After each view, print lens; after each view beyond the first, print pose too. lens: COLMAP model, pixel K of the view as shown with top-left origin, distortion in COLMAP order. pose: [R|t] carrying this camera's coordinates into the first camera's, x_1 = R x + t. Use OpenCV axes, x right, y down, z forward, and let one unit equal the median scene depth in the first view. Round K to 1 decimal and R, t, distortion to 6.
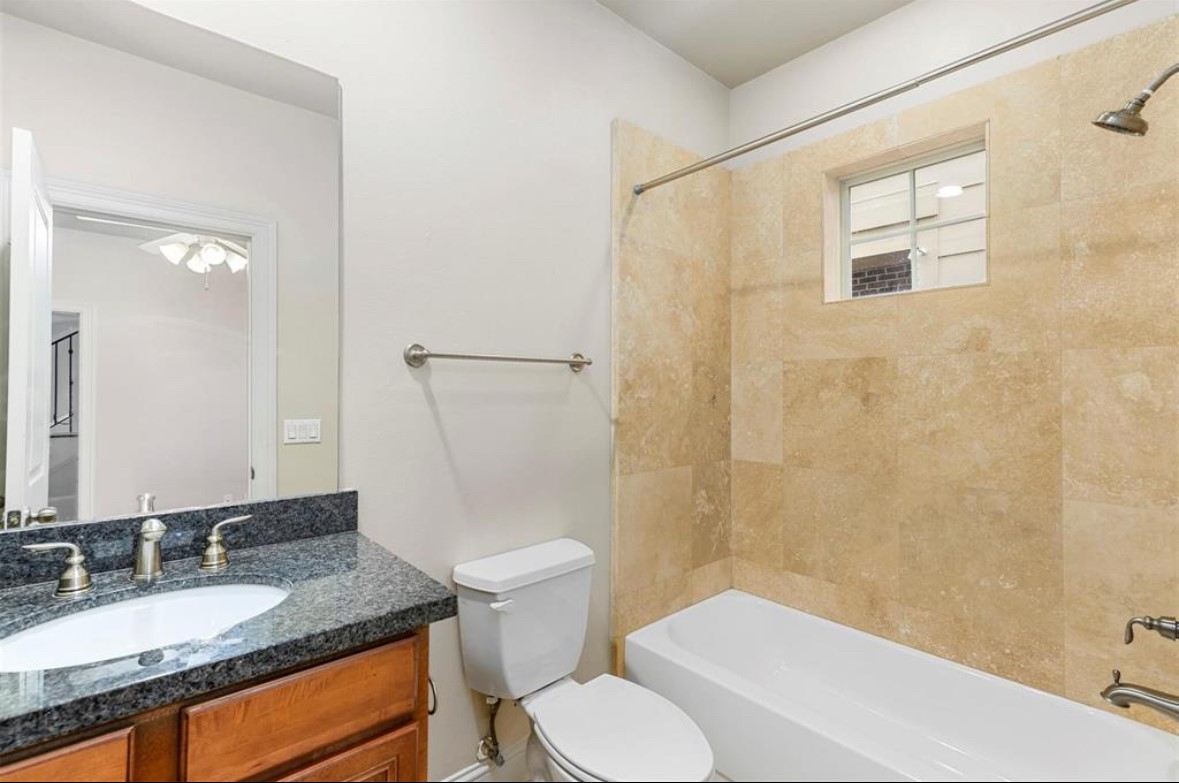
lens RADIAL K [[528.8, 0, 589.5], [0, 528.8, 391.5], [0, 0, 1]] dist [-0.000513, -0.000059]
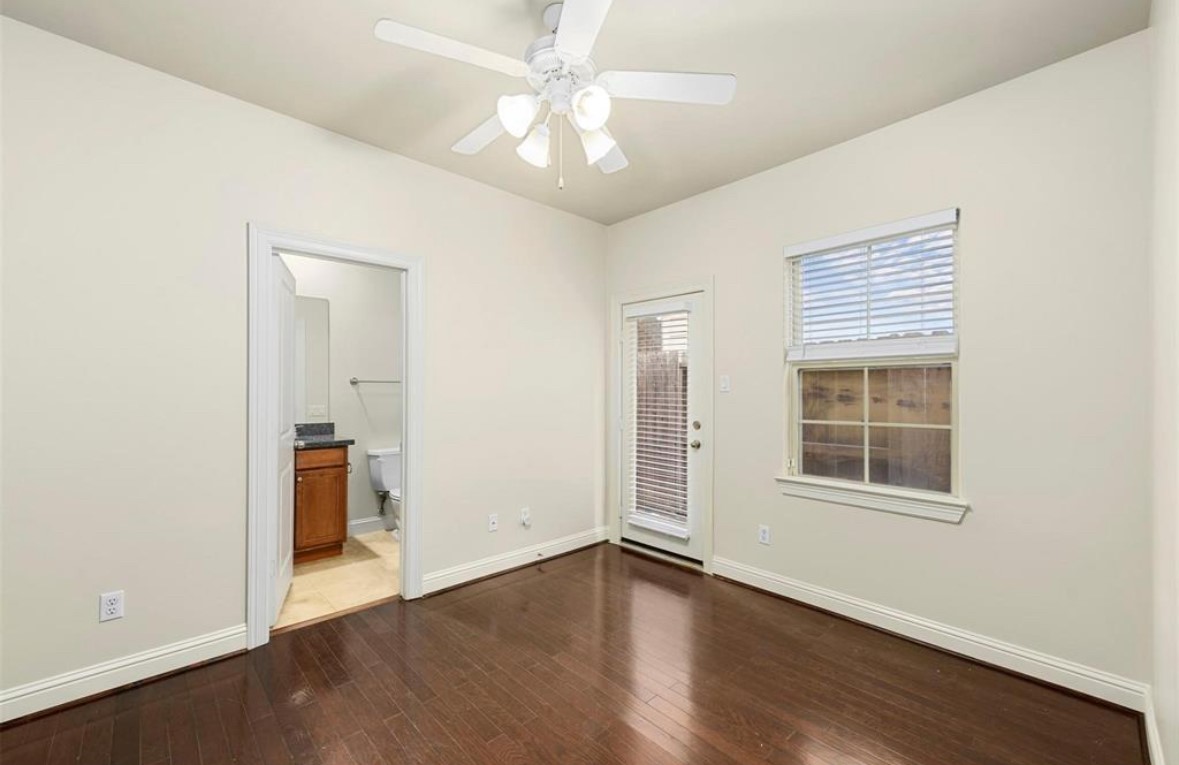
lens RADIAL K [[470.8, 0, 589.5], [0, 470.8, 382.5], [0, 0, 1]] dist [0.000644, -0.000033]
pose [[0.999518, -0.001666, 0.031009, 1.012980], [0.002176, 0.999863, -0.016420, -0.011274], [-0.030977, 0.016480, 0.999384, -1.902500]]
